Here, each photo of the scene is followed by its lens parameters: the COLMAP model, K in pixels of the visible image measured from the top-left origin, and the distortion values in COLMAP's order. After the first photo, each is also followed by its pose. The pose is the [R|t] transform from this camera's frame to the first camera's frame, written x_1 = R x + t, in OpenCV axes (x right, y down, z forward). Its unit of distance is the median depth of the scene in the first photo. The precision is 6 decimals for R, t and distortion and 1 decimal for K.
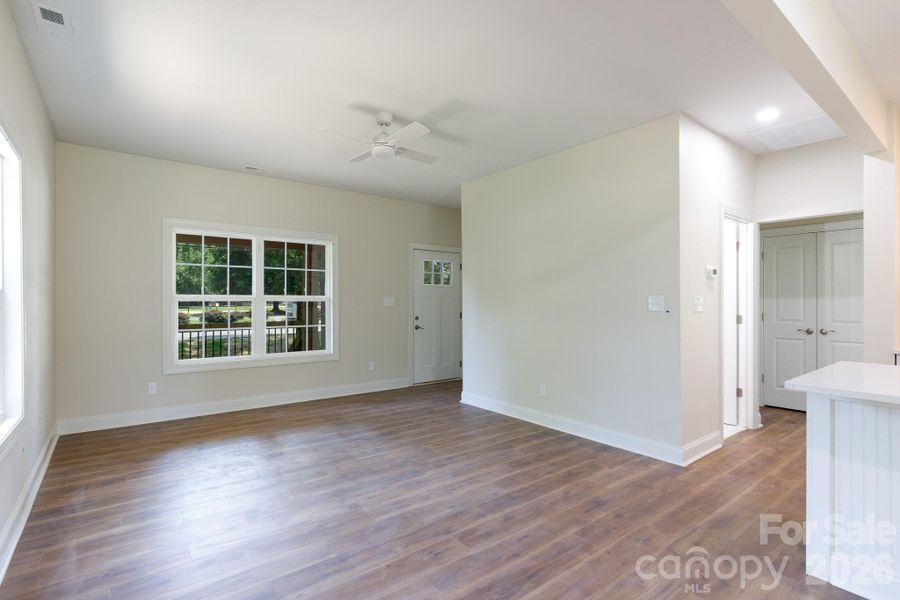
lens RADIAL K [[420.6, 0, 455.5], [0, 420.6, 295.6], [0, 0, 1]] dist [-0.003524, 0.000959]
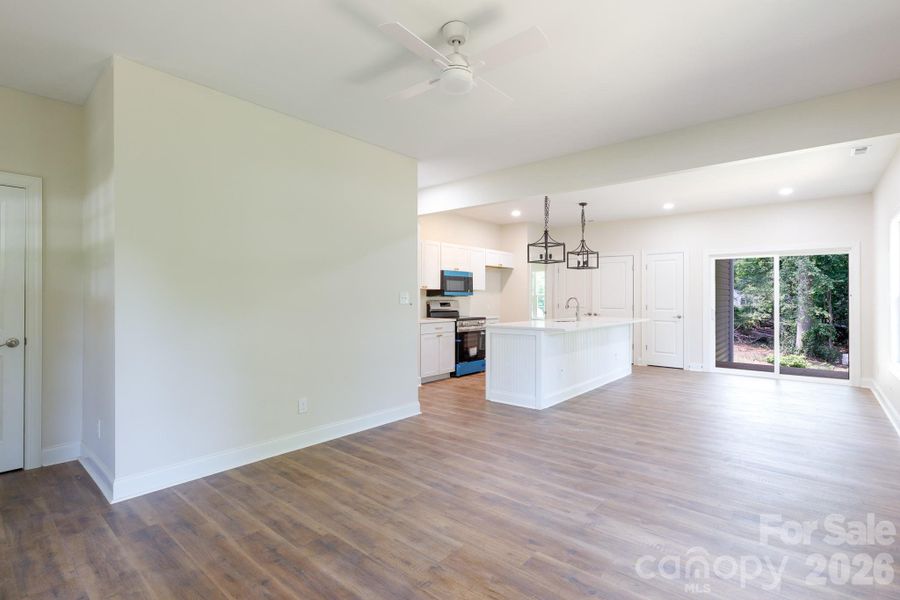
lens RADIAL K [[420.6, 0, 450.8], [0, 420.6, 295.9], [0, 0, 1]] dist [-0.003524, 0.000959]
pose [[-0.161671, -0.001145, 0.986844, -0.828665], [-0.011975, 0.999928, -0.000802, 0.014254], [-0.986772, -0.011947, -0.161673, 1.095182]]
